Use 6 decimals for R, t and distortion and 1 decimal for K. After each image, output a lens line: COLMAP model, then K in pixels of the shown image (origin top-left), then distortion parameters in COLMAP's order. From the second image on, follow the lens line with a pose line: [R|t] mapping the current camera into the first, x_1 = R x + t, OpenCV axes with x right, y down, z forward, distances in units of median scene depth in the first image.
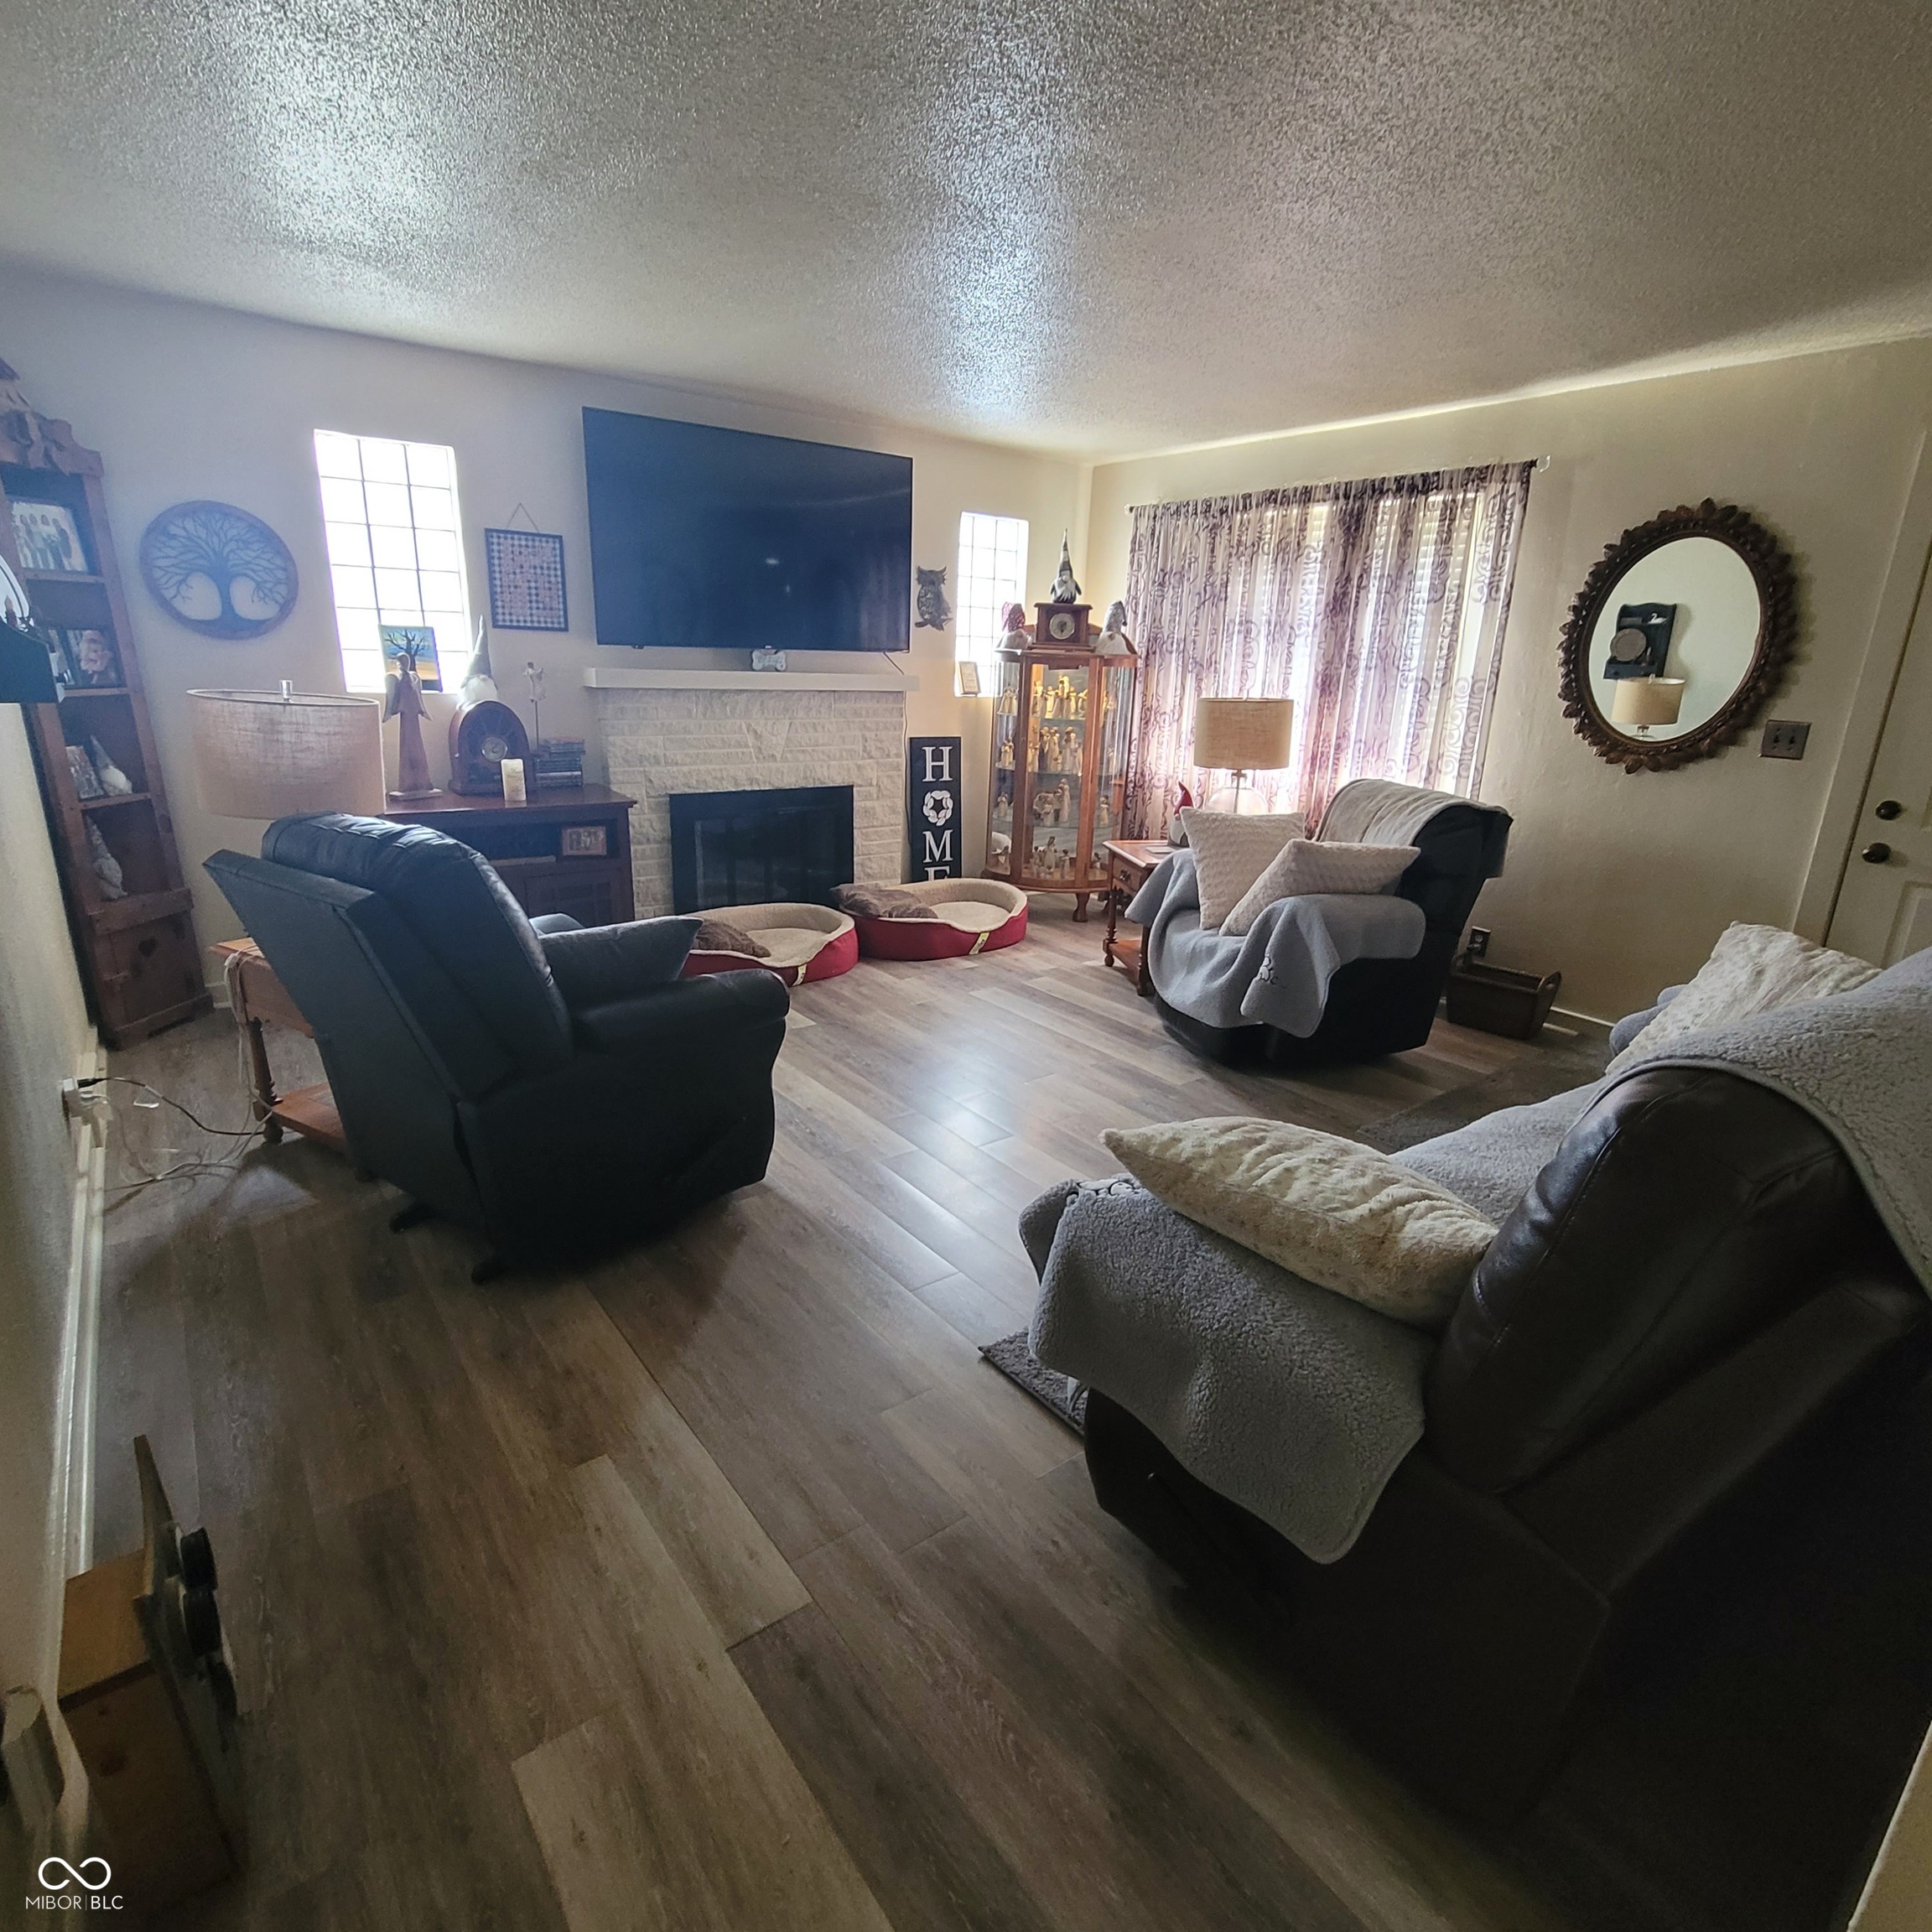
lens RADIAL K [[1083.9, 0, 966.0], [0, 1083.9, 966.0], [0, 0, 1]] dist [0.029226, -0.000897]
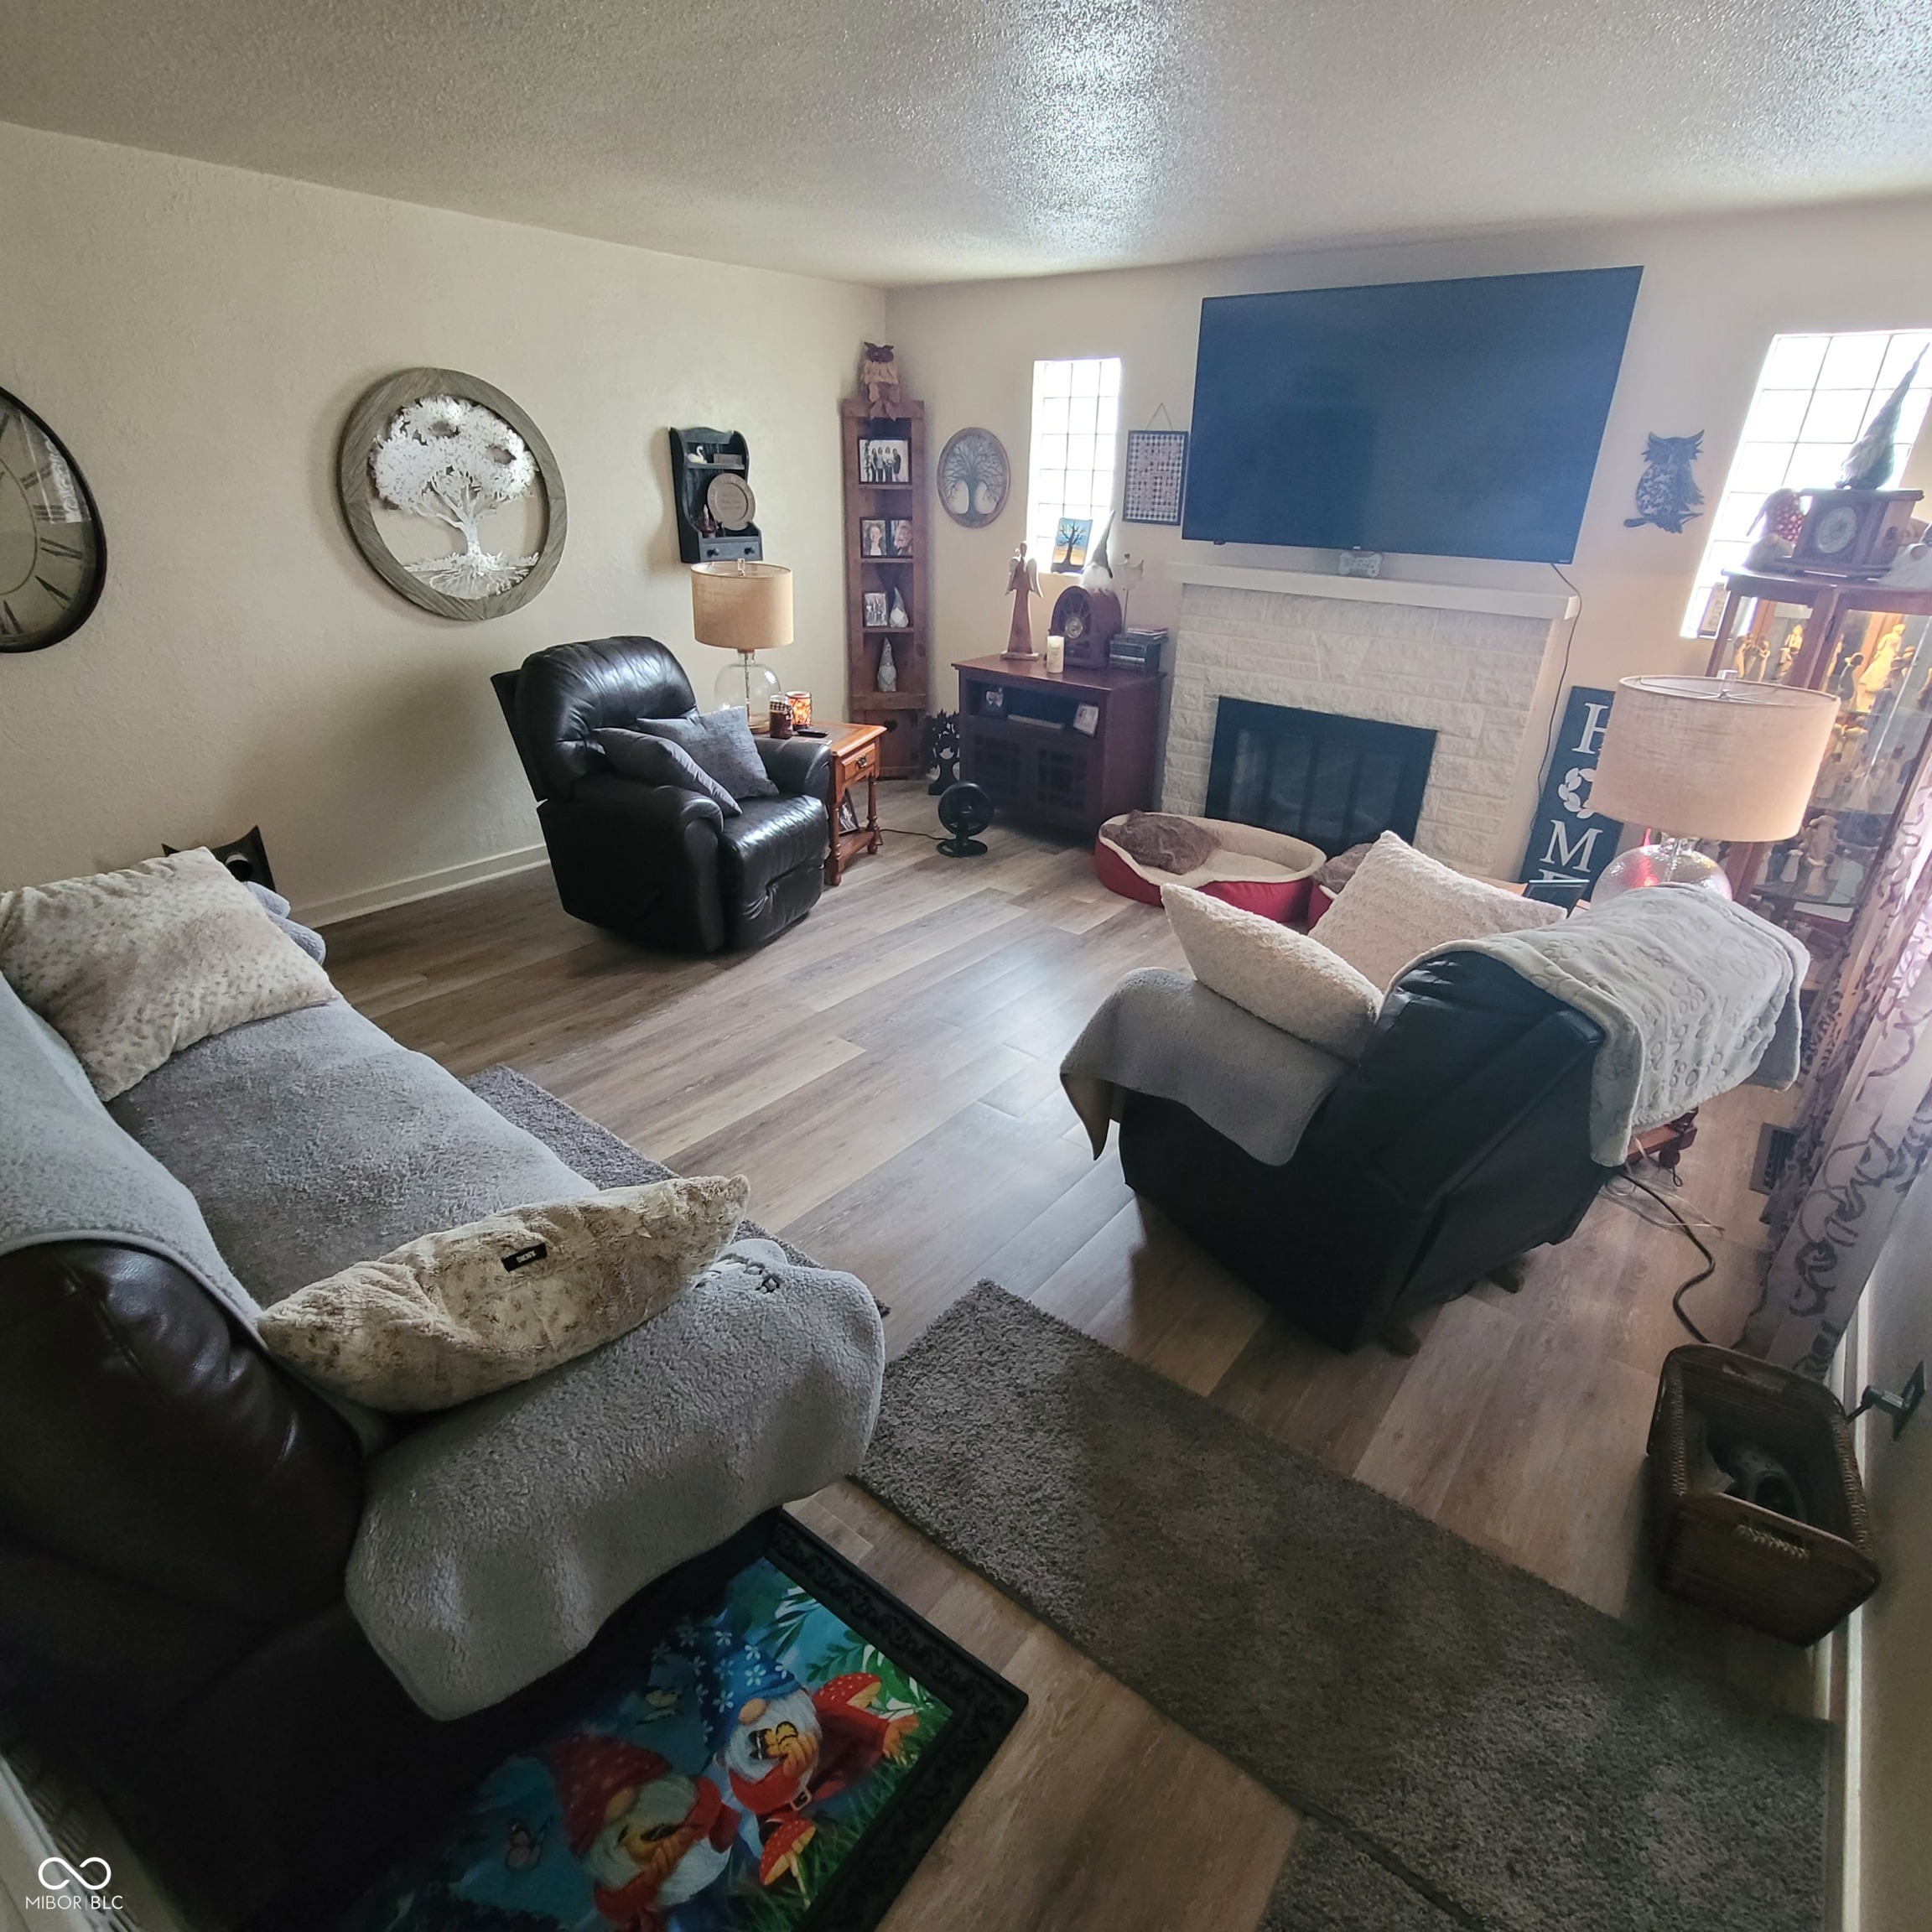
lens RADIAL K [[1083.9, 0, 966.0], [0, 1083.9, 966.0], [0, 0, 1]] dist [0.029226, -0.000897]
pose [[0.266289, 0.387466, -0.882587, 0.644030], [-0.291455, 0.905153, 0.309437, -0.176722], [0.918773, 0.174835, 0.353961, 0.482445]]
